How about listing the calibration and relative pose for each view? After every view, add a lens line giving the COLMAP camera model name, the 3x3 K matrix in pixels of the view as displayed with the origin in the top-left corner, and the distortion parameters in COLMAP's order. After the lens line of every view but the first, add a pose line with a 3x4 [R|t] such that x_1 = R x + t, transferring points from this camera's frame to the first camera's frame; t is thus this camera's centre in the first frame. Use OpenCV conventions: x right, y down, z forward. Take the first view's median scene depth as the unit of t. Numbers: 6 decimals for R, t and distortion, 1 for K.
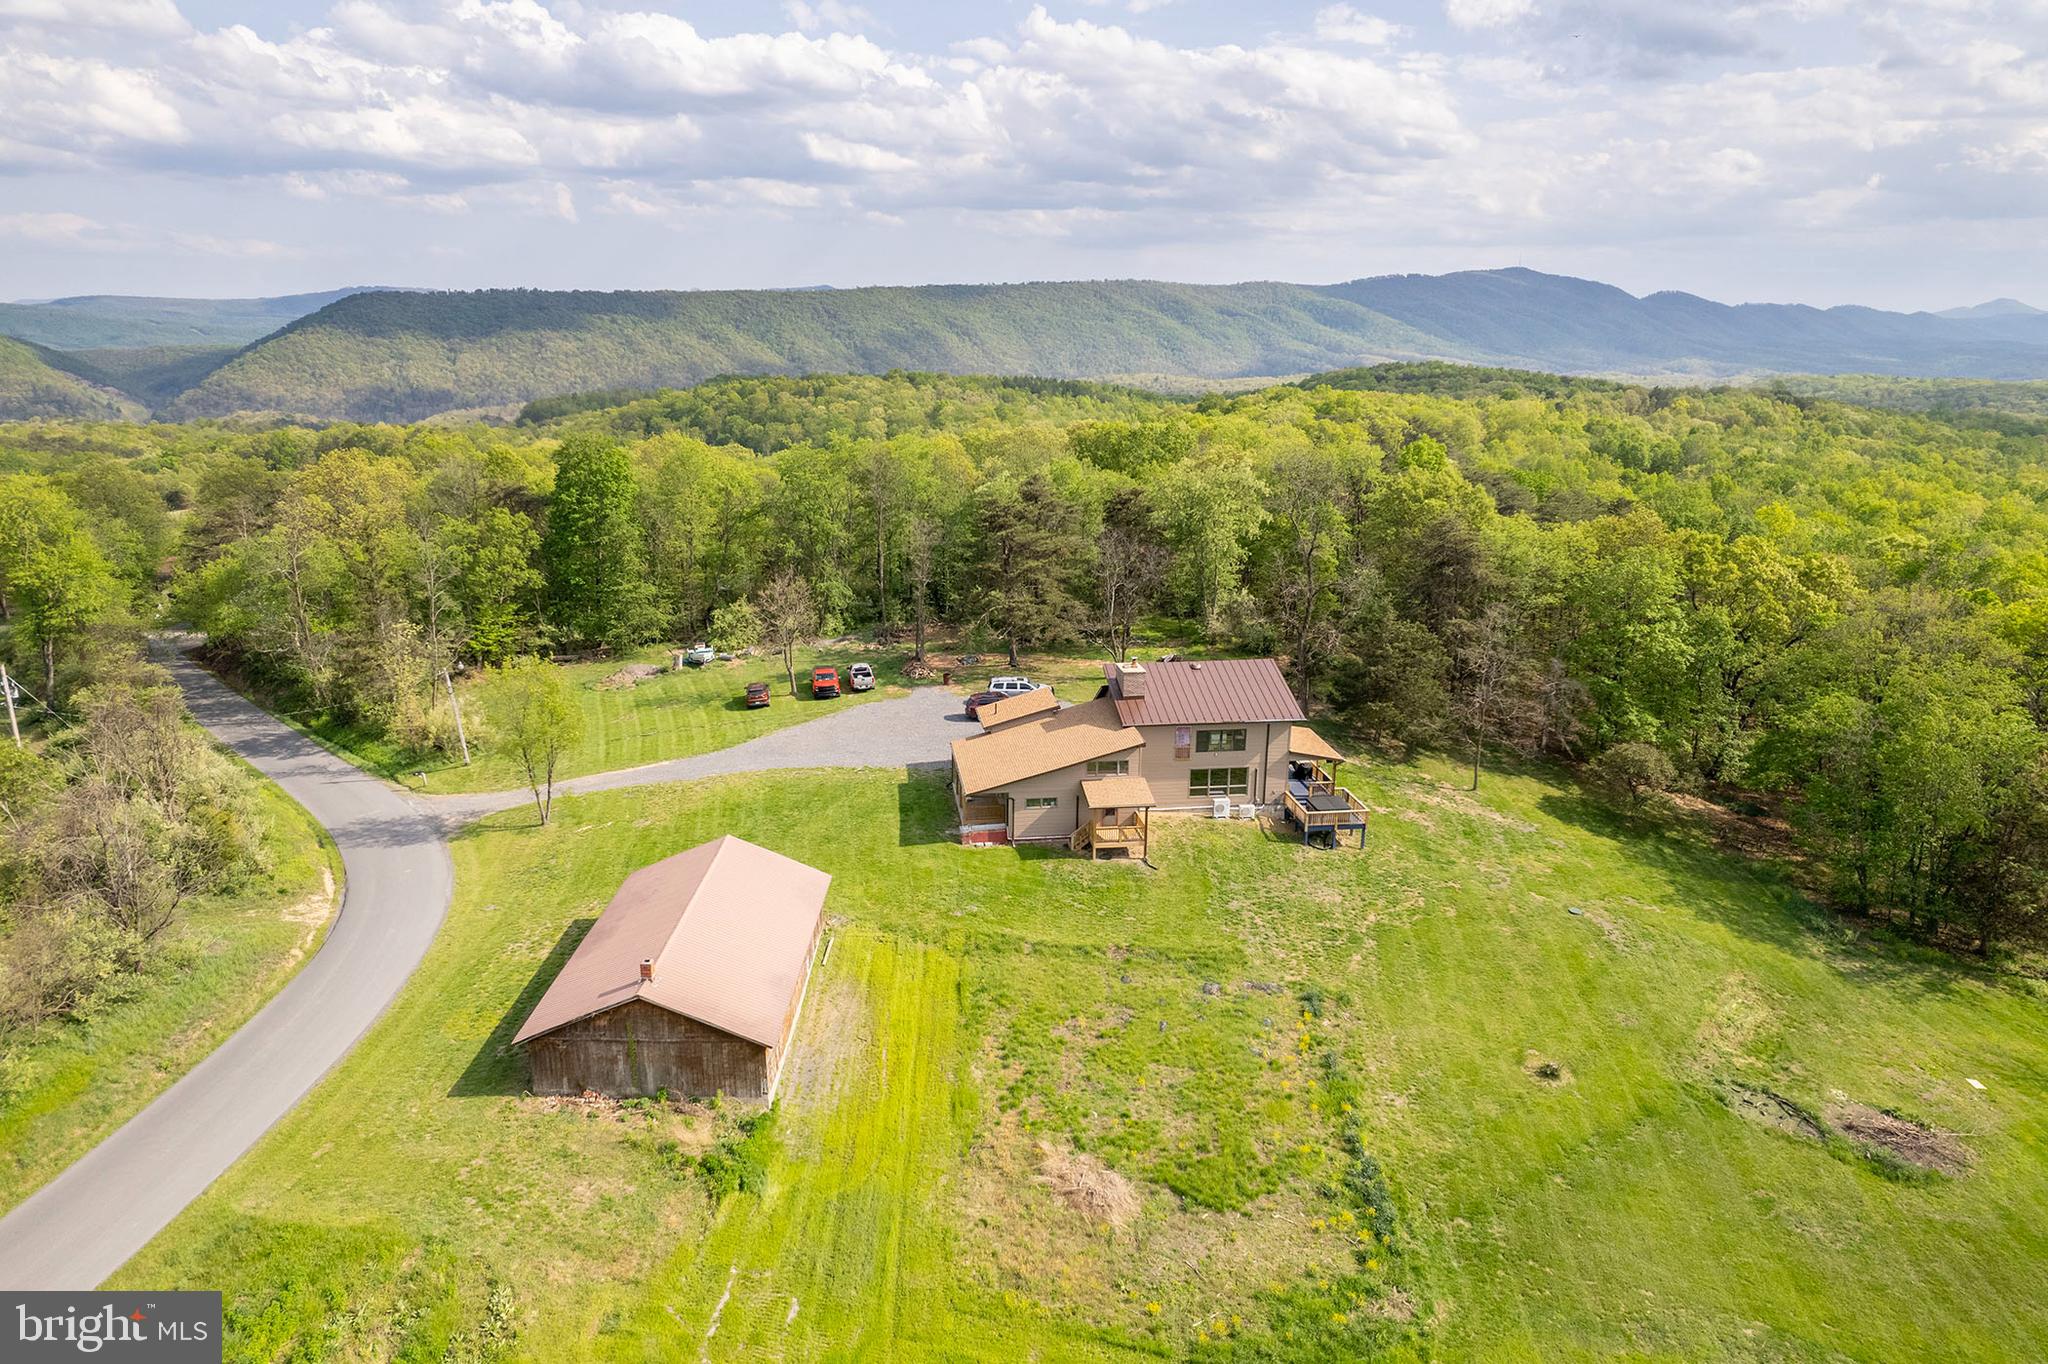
lens RADIAL K [[1313.3, 0, 1011.8], [0, 1313.3, 685.0], [0, 0, 1]] dist [-0.078838, 0.072465]
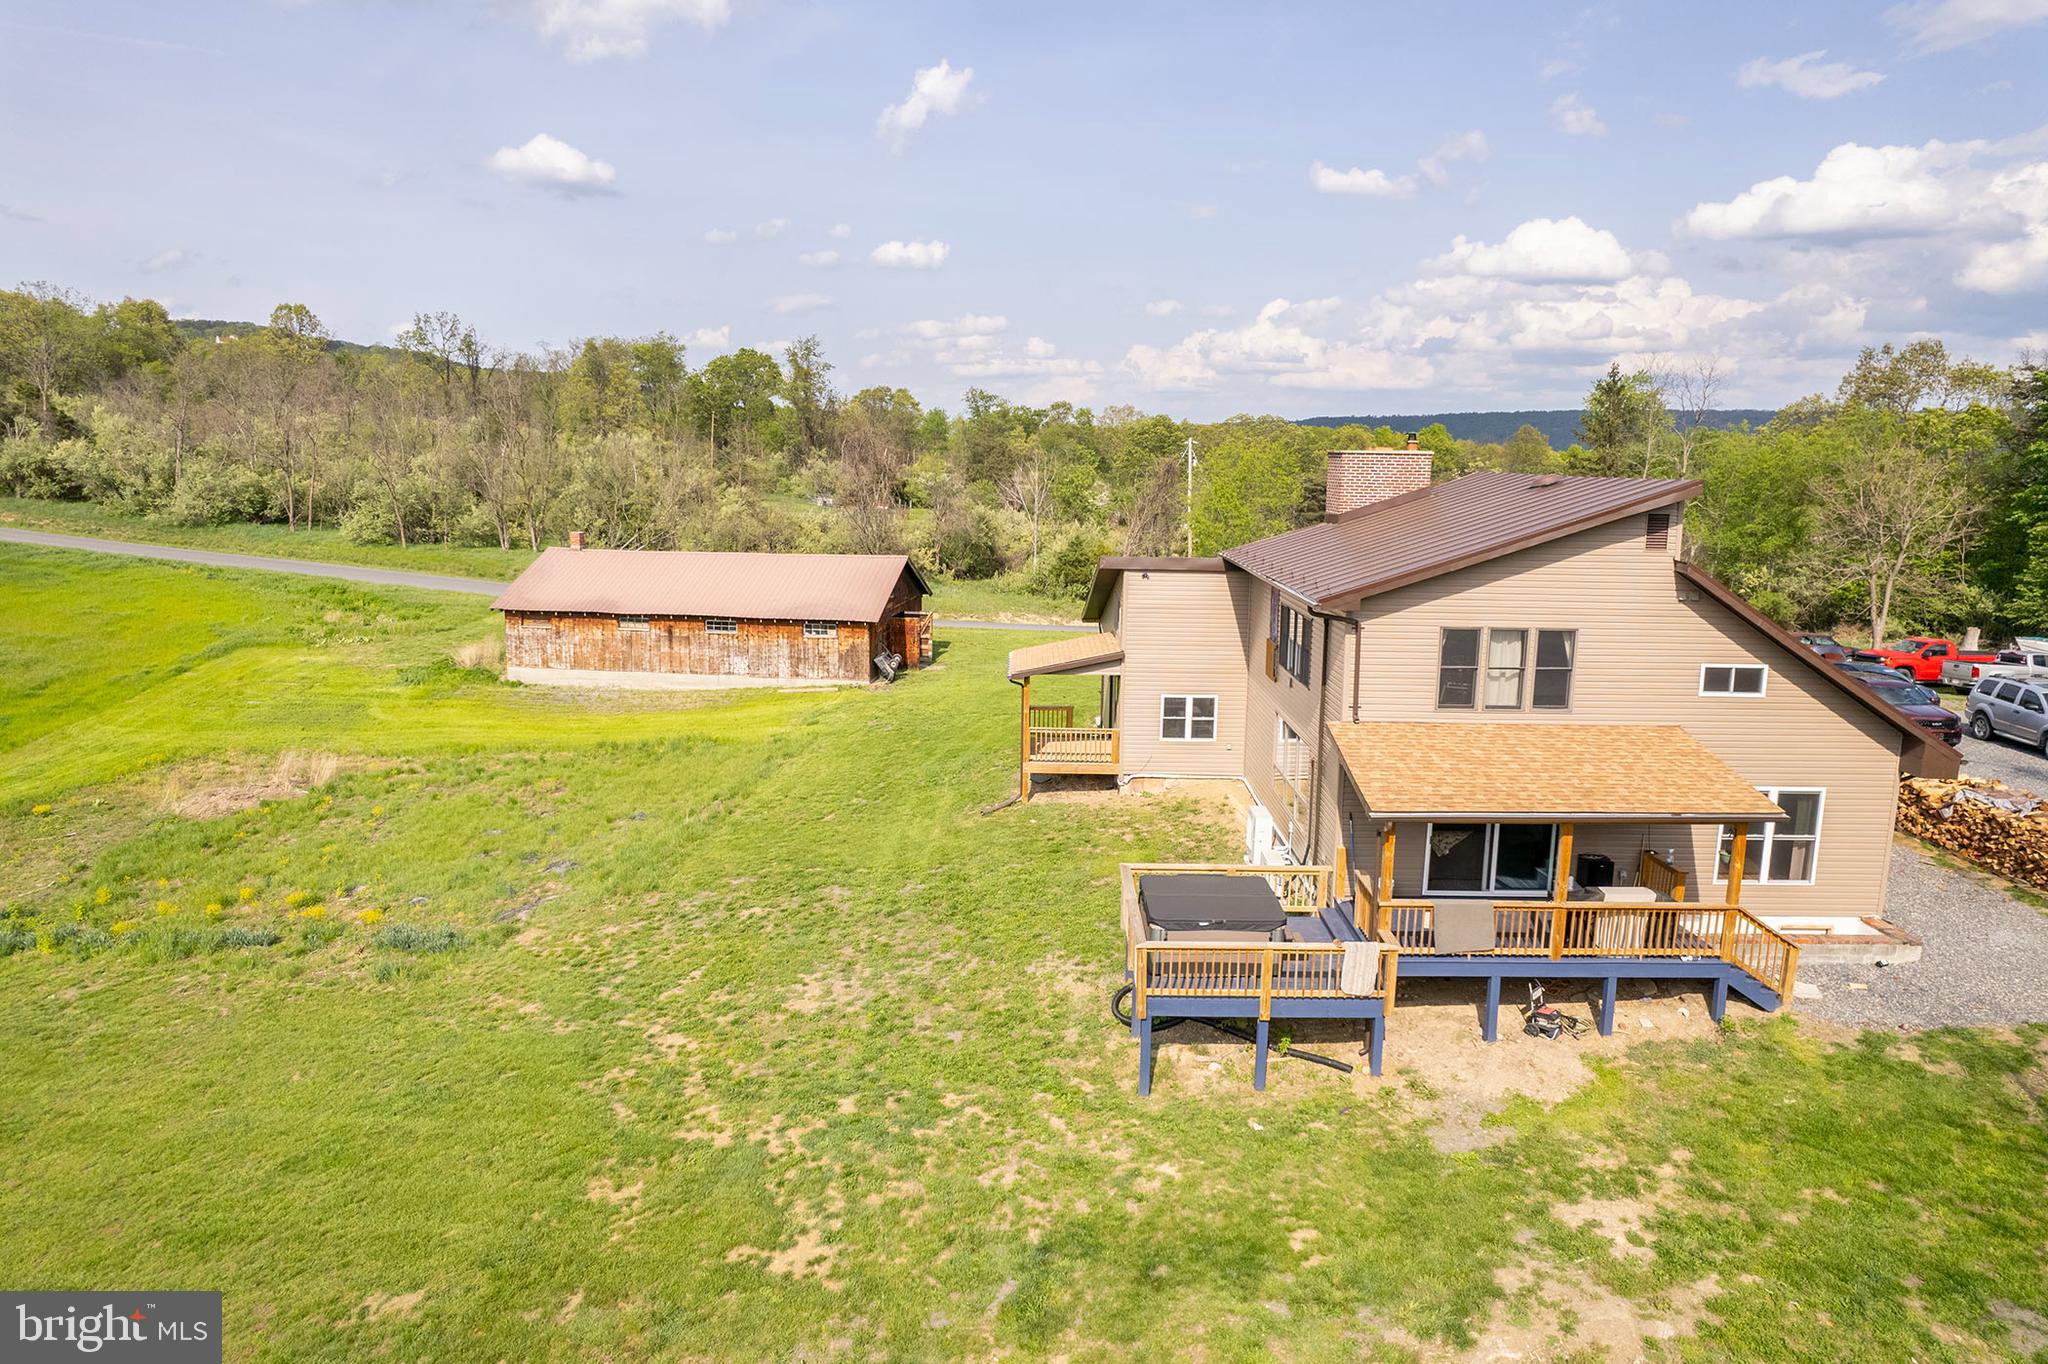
lens RADIAL K [[1313.3, 0, 1011.8], [0, 1313.3, 685.0], [0, 0, 1]] dist [-0.078838, 0.072465]
pose [[-0.148726, 0.162628, -0.975414, 0.332833], [-0.275194, 0.940613, 0.198786, 0.003121], [0.949815, 0.297993, -0.095140, 0.633786]]
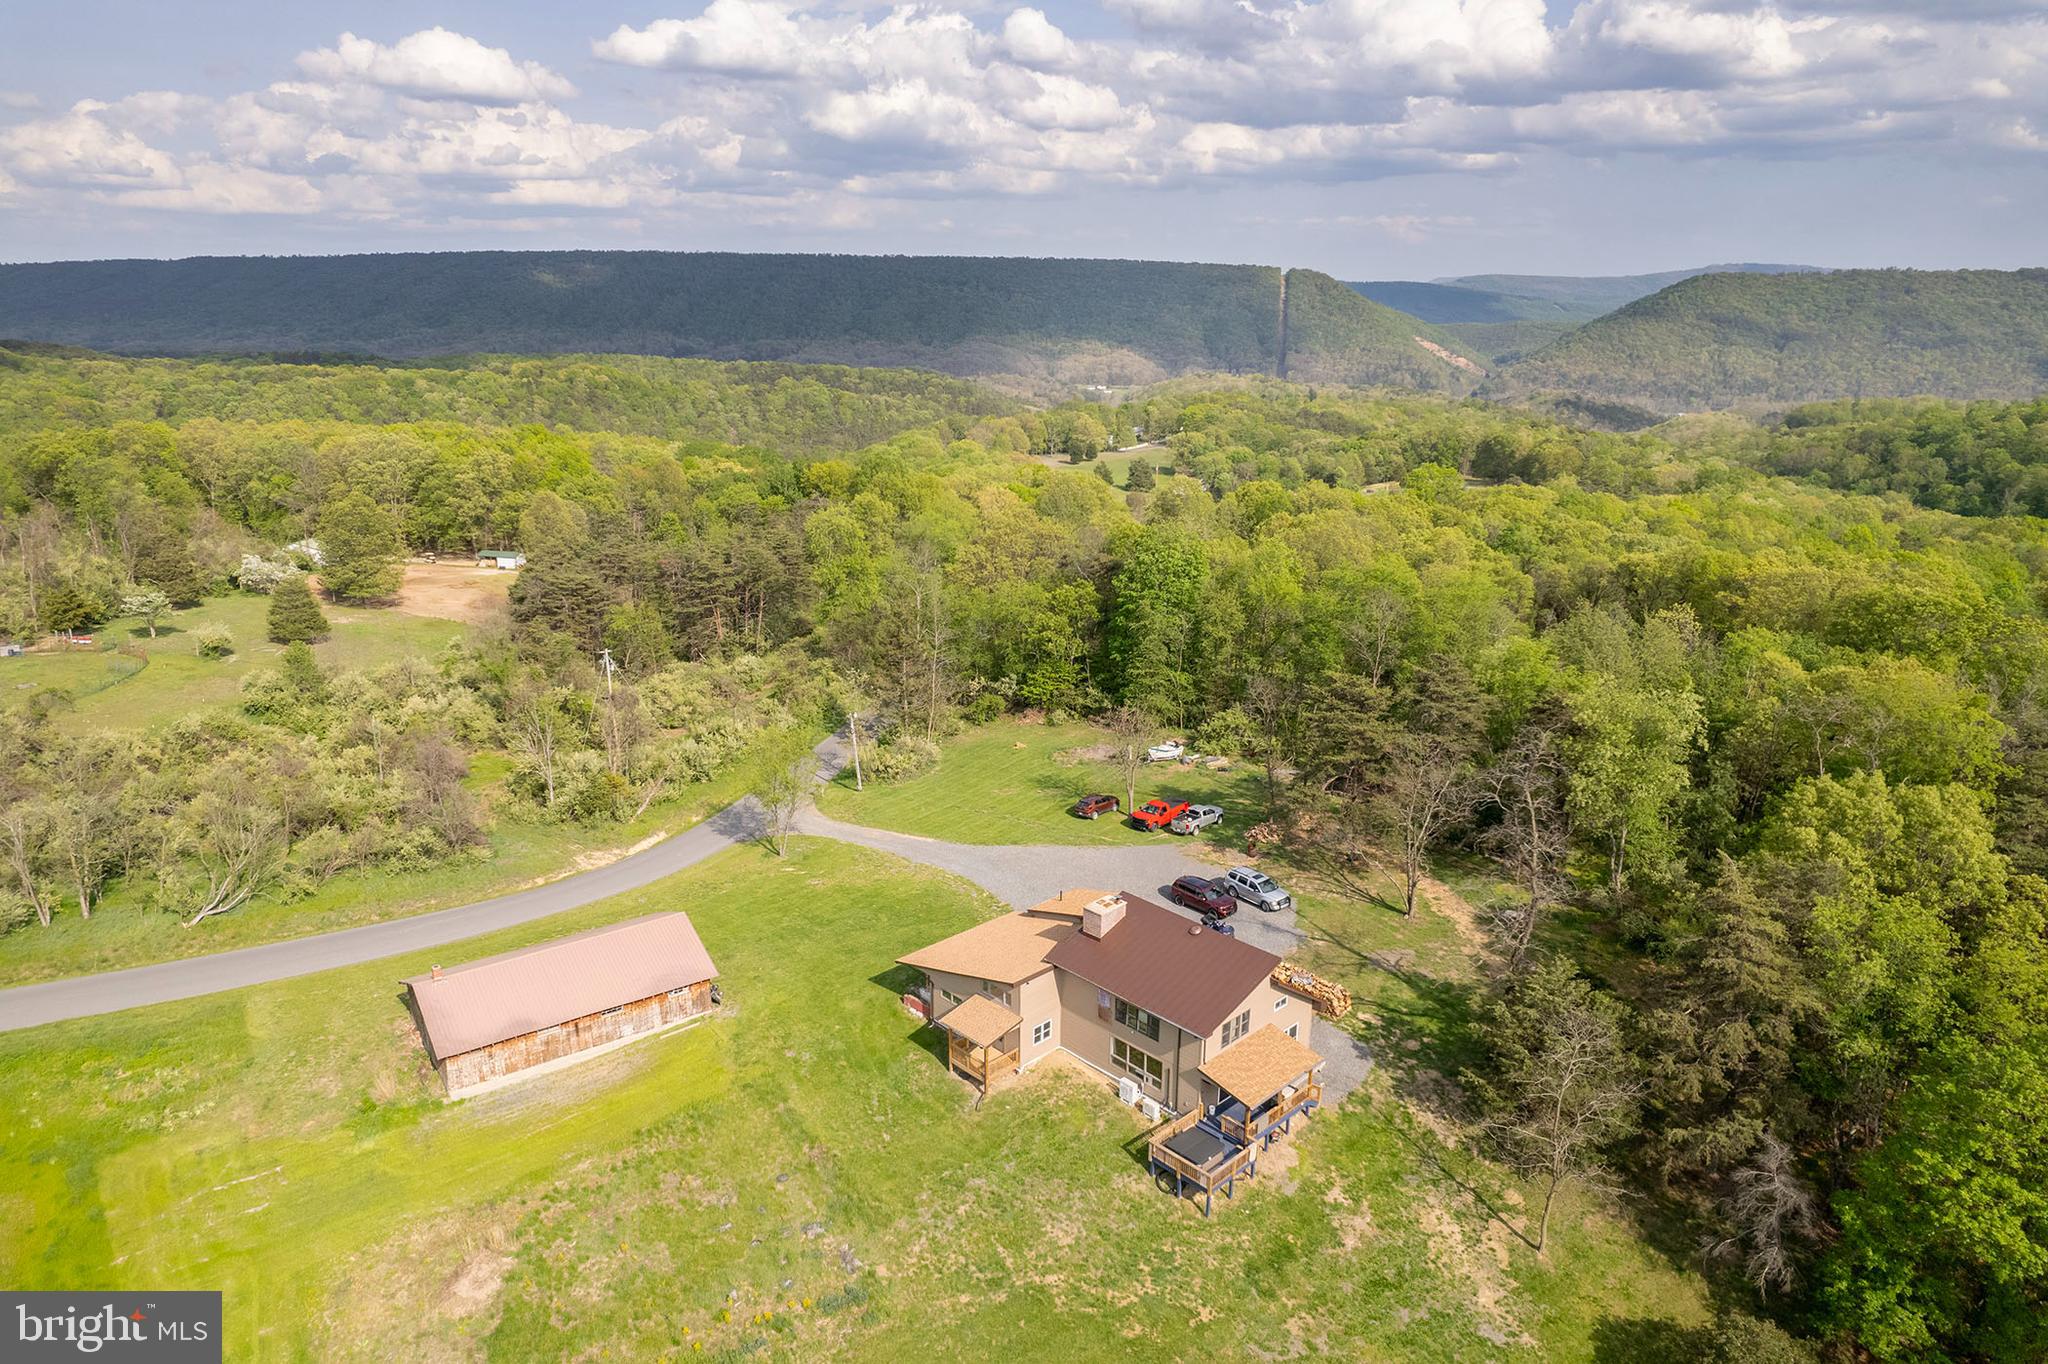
lens RADIAL K [[1313.3, 0, 1011.8], [0, 1313.3, 685.0], [0, 0, 1]] dist [-0.078838, 0.072465]
pose [[0.585925, 0.230737, -0.776822, 0.487474], [-0.217100, 0.968261, 0.123850, -0.175355], [0.780743, 0.096081, 0.617421, 0.241950]]
